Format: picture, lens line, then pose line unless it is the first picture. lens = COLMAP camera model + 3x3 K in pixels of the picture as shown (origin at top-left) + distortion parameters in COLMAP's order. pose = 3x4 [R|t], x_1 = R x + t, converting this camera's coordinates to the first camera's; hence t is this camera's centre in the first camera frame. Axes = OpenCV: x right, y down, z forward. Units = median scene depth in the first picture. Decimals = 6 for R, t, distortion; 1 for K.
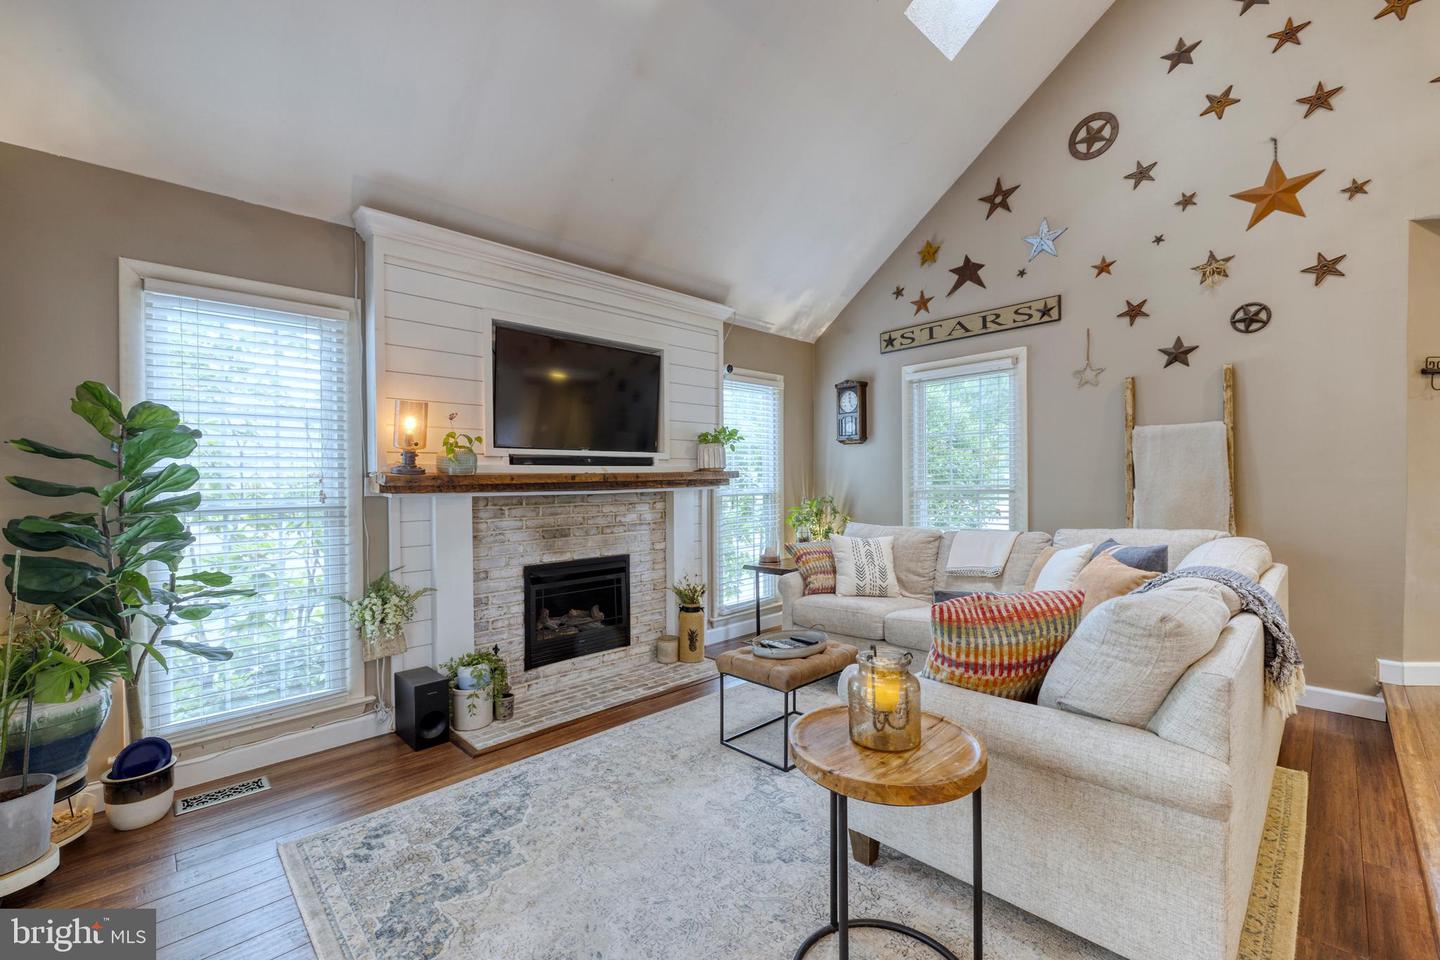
lens RADIAL K [[602.2, 0, 722.2], [0, 602.2, 484.6], [0, 0, 1]] dist [-0.002497, 0.000359]
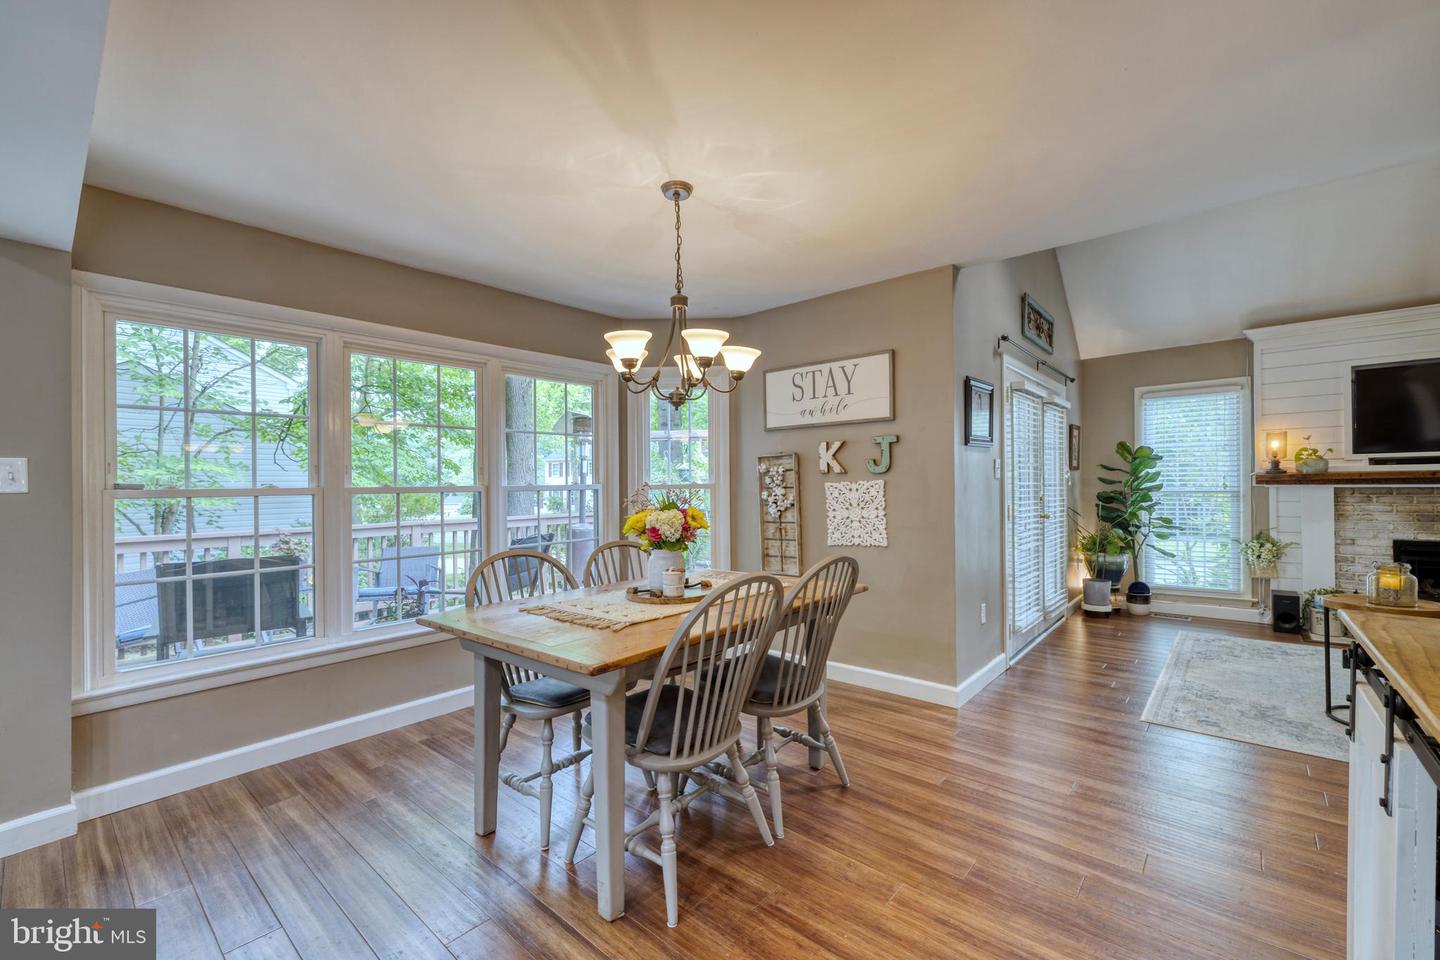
lens RADIAL K [[602.2, 0, 711.0], [0, 602.2, 483.3], [0, 0, 1]] dist [-0.002497, 0.000359]
pose [[0.075627, 0.005486, -0.997121, 0.888185], [0.005771, 0.999966, 0.005939, -0.007418], [0.997119, -0.006204, 0.075593, -0.614676]]
